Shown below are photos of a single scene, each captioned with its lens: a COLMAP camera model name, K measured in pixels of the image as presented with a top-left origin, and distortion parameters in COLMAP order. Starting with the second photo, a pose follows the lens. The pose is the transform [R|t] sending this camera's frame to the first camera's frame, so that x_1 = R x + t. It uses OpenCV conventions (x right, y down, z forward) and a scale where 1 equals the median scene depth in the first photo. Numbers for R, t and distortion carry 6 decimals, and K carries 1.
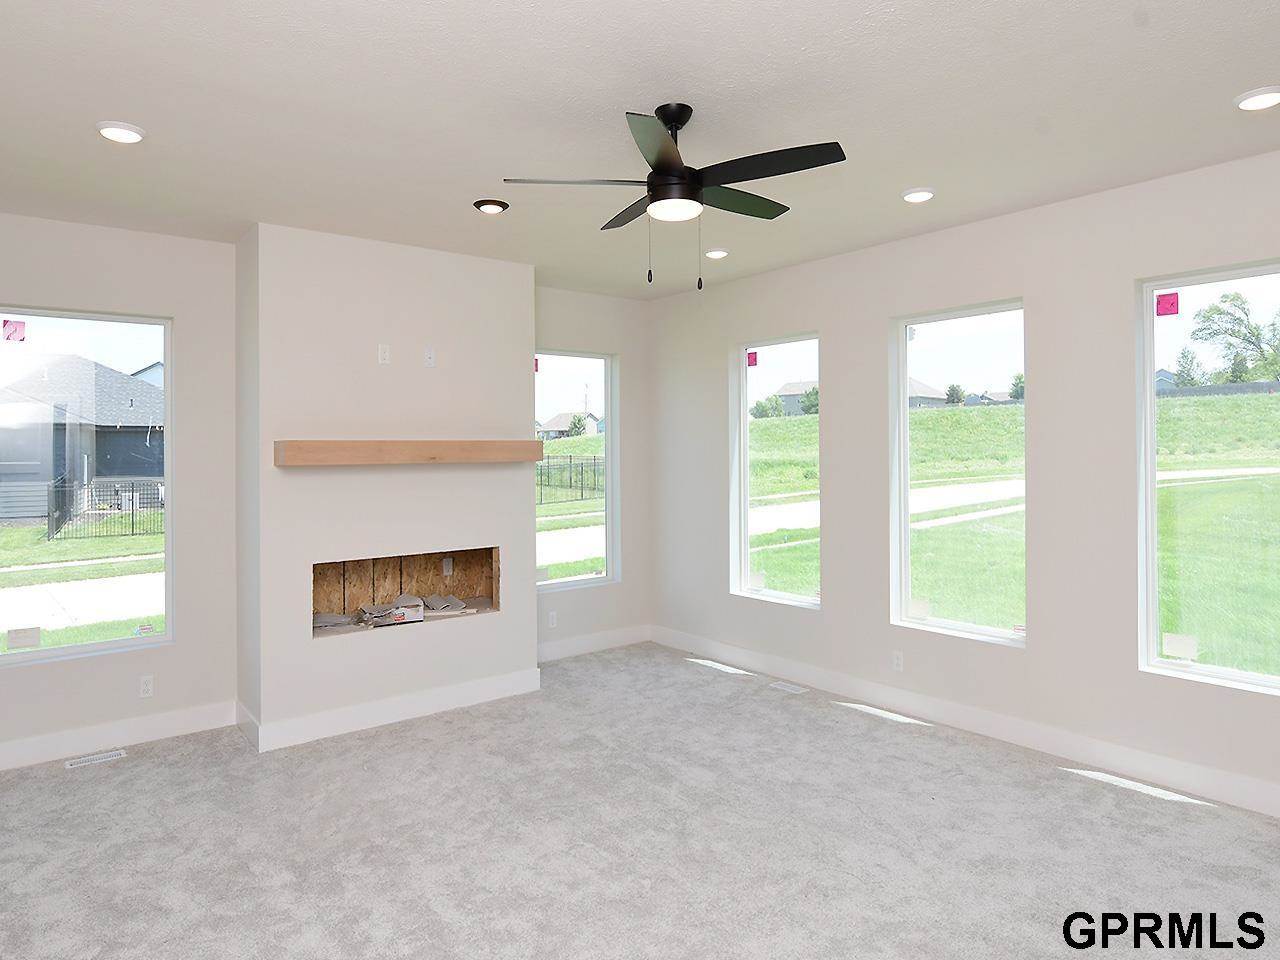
lens RADIAL K [[782.1, 0, 639.7], [0, 782.1, 443.0], [0, 0, 1]] dist [-0.009550, 0.000980]
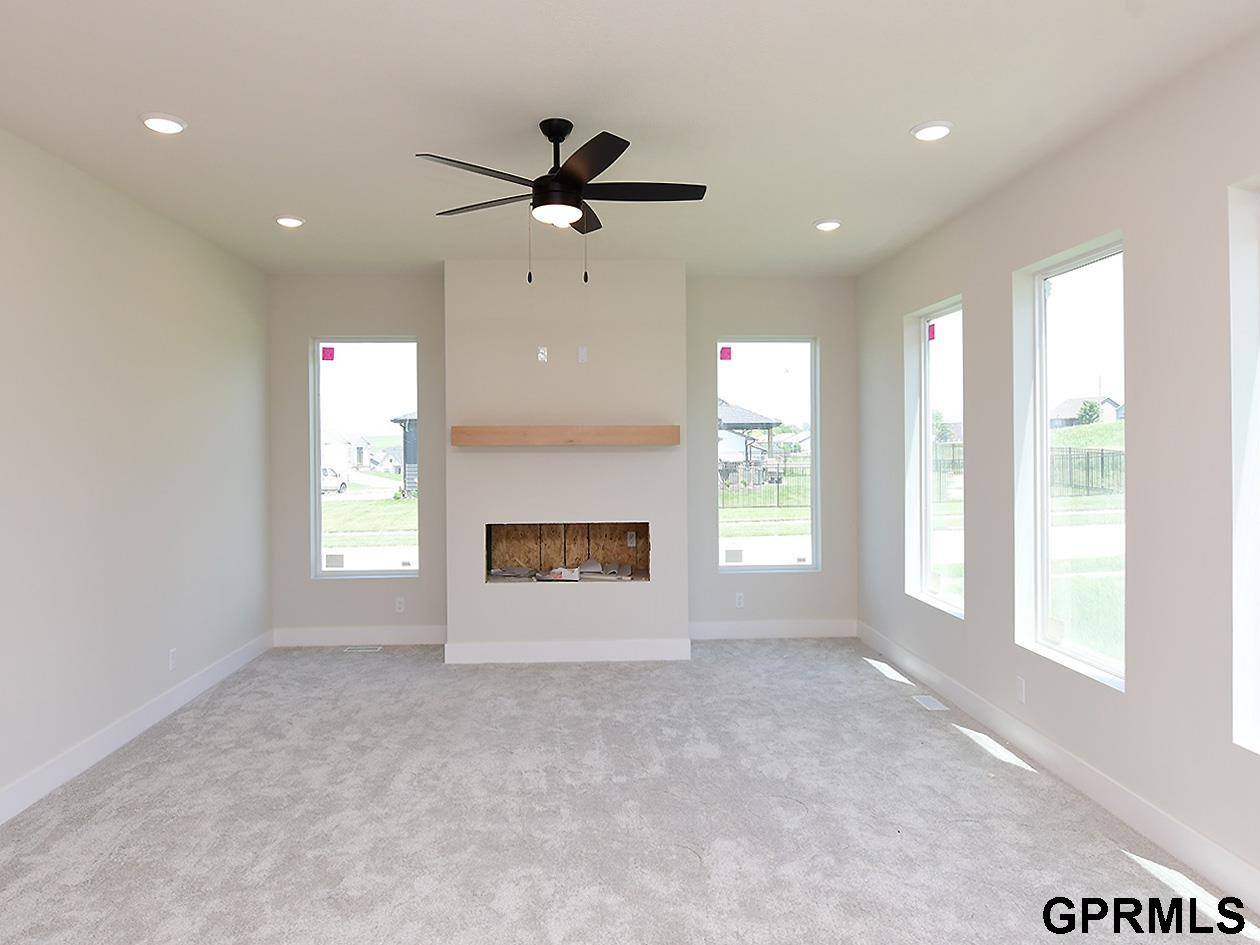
lens RADIAL K [[794.6, 0, 629.2], [0, 794.6, 443.1], [0, 0, 1]] dist [-0.003147, 0.001997]
pose [[0.815201, 0.004286, -0.579163, 0.477586], [0.002445, 0.999938, 0.010841, 0.009492], [0.579173, -0.010254, 0.815140, 0.080484]]
